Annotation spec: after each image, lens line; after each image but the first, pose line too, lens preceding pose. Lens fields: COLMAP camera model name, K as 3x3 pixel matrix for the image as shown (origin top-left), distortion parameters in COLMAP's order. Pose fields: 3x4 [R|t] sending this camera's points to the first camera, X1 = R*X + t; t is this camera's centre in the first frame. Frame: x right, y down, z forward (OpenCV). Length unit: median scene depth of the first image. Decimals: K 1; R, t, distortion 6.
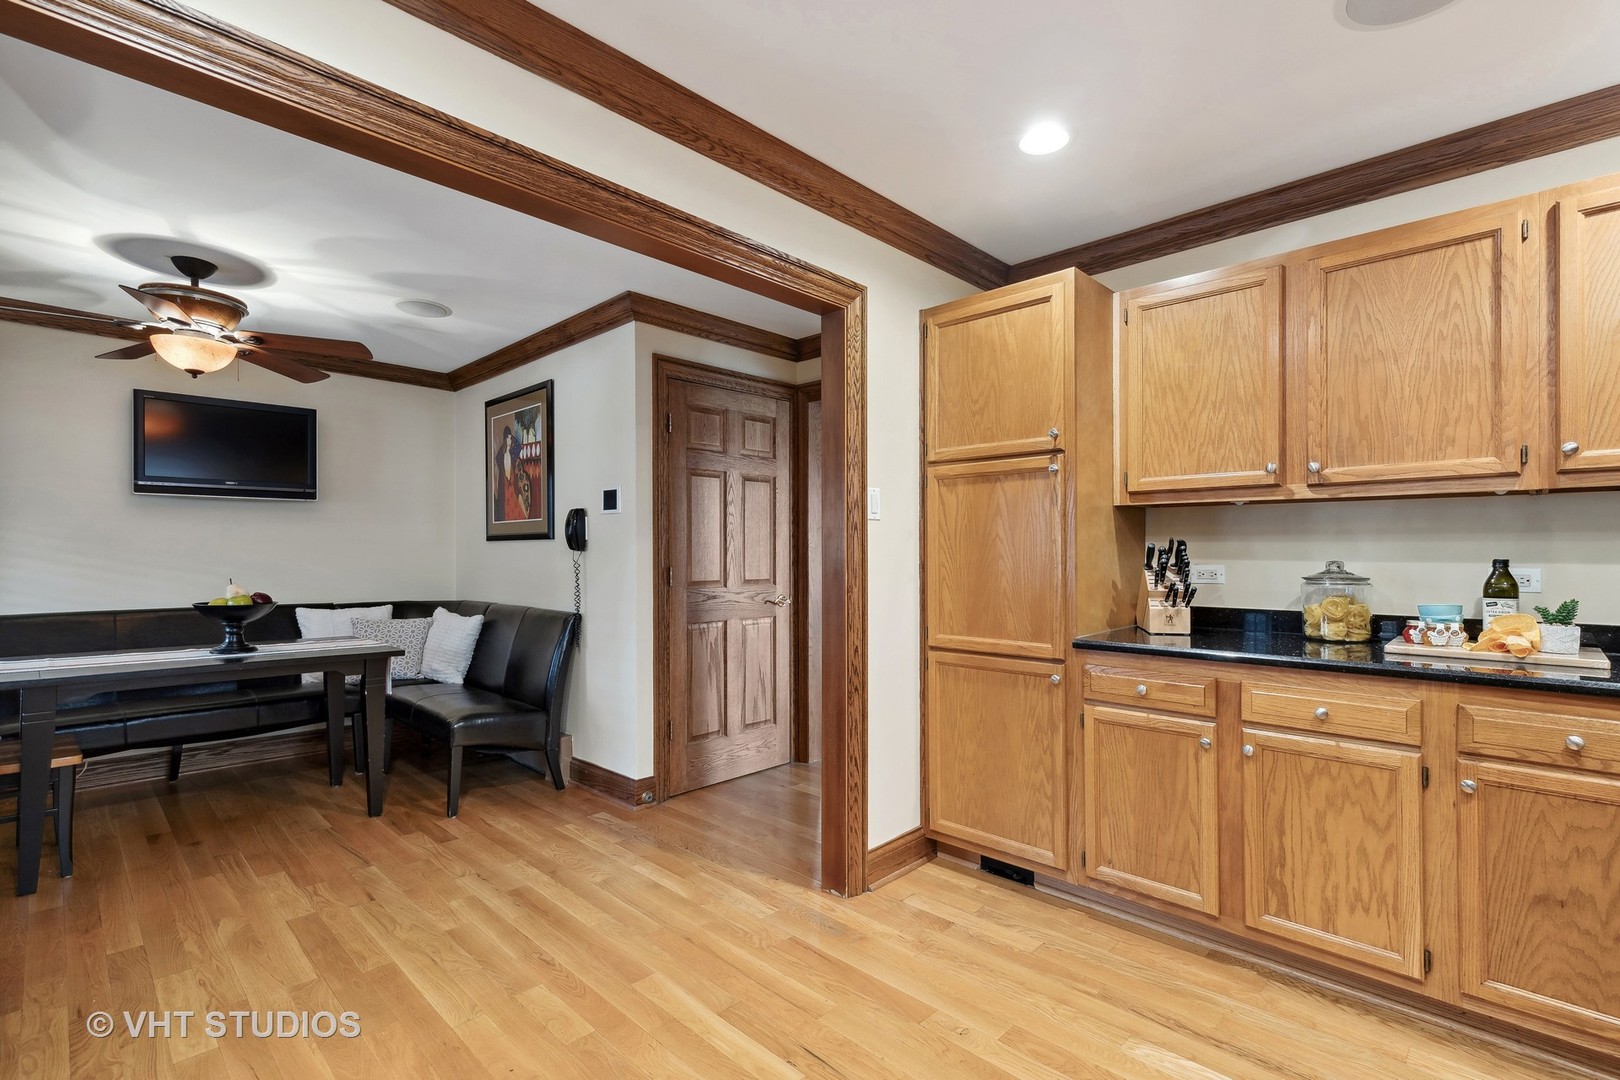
lens RADIAL K [[736.1, 0, 810.0], [0, 736.1, 540.0], [0, 0, 1]] dist [0.001128, -0.000262]
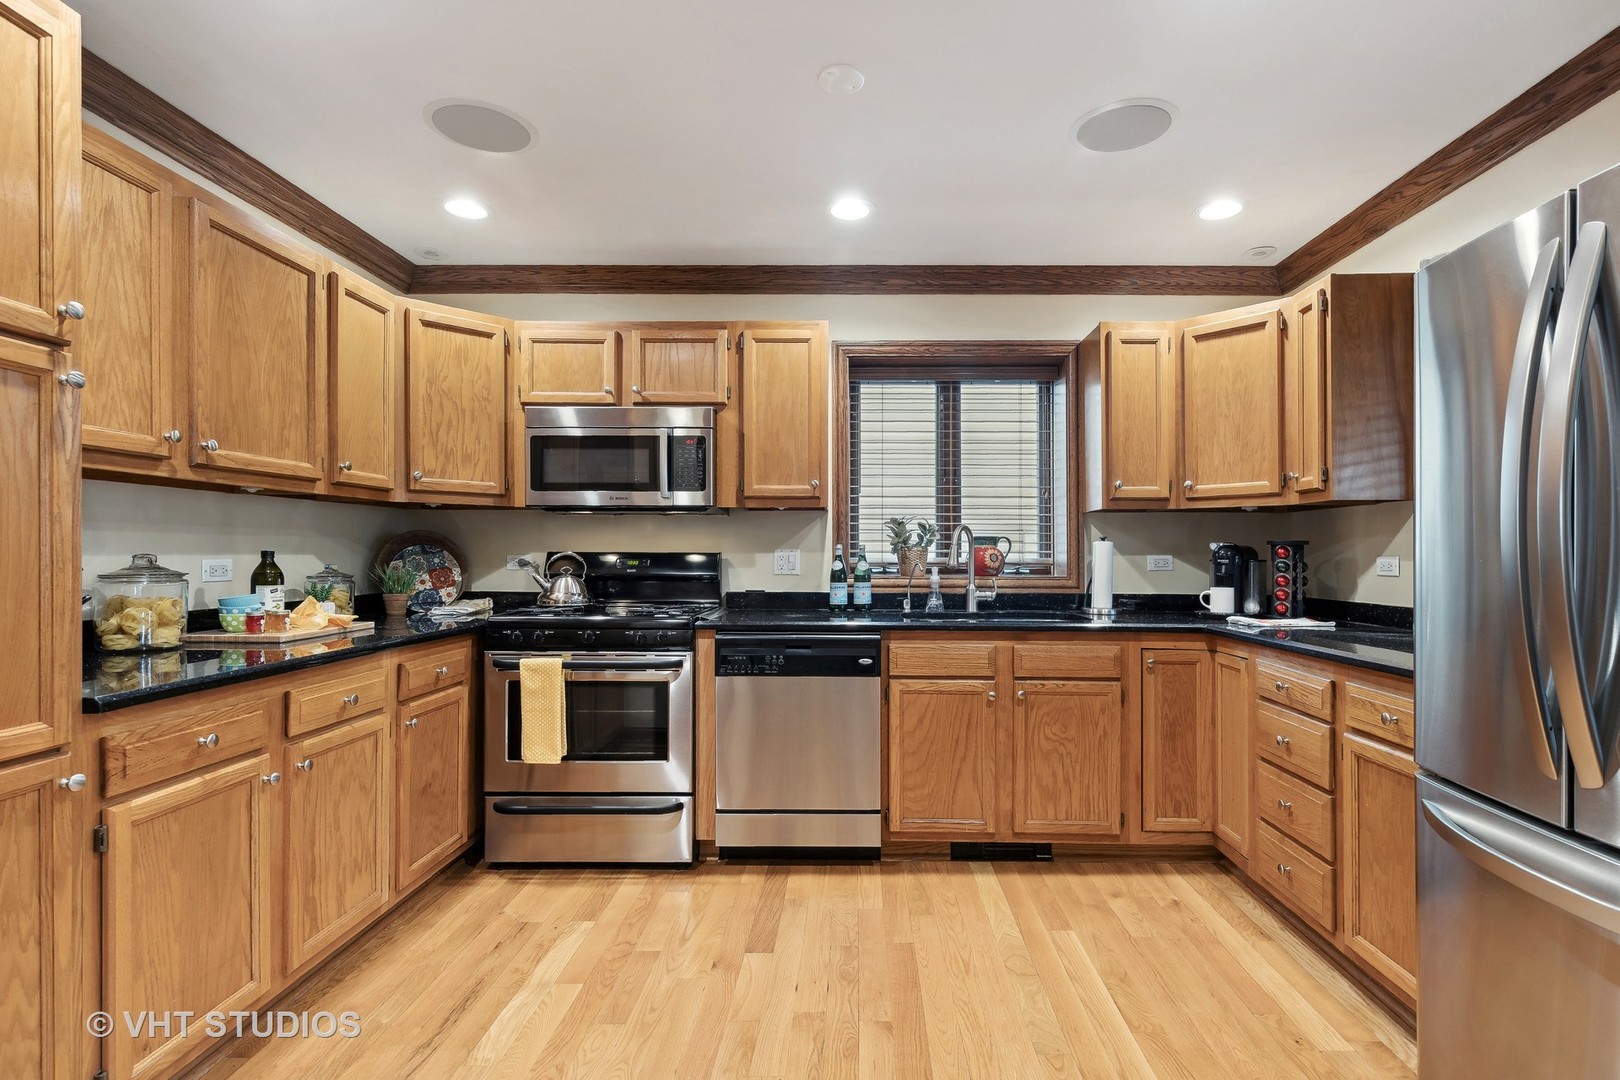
lens RADIAL K [[767.0, 0, 842.2], [0, 767.0, 549.7], [0, 0, 1]] dist [0.004622, -0.001199]
pose [[-0.684616, 0.002369, 0.728900, -0.480293], [-0.008291, 0.999905, -0.011036, 0.027591], [-0.728857, -0.013599, -0.684531, 1.073699]]
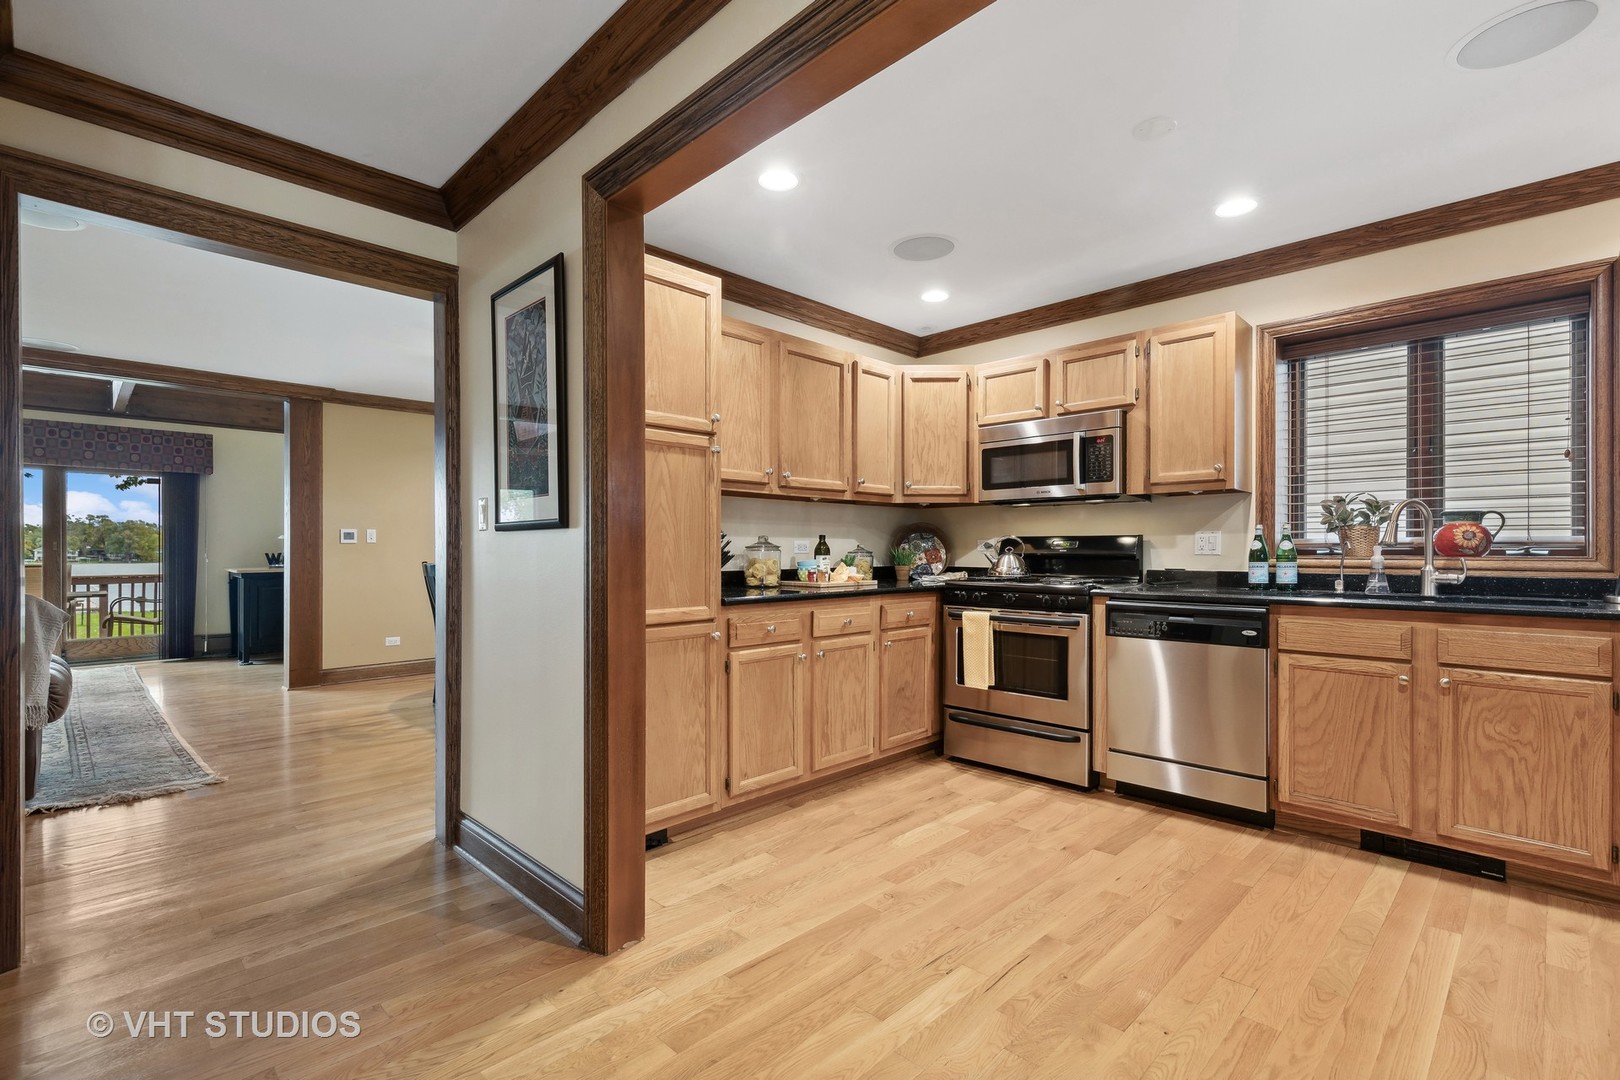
lens RADIAL K [[736.1, 0, 810.0], [0, 736.1, 540.0], [0, 0, 1]] dist [0.001128, -0.000262]
pose [[0.021922, 0.017581, 0.999605, -0.875045], [-0.009722, 0.999802, -0.017371, 0.066151], [-0.999712, -0.009338, 0.022089, 0.912780]]
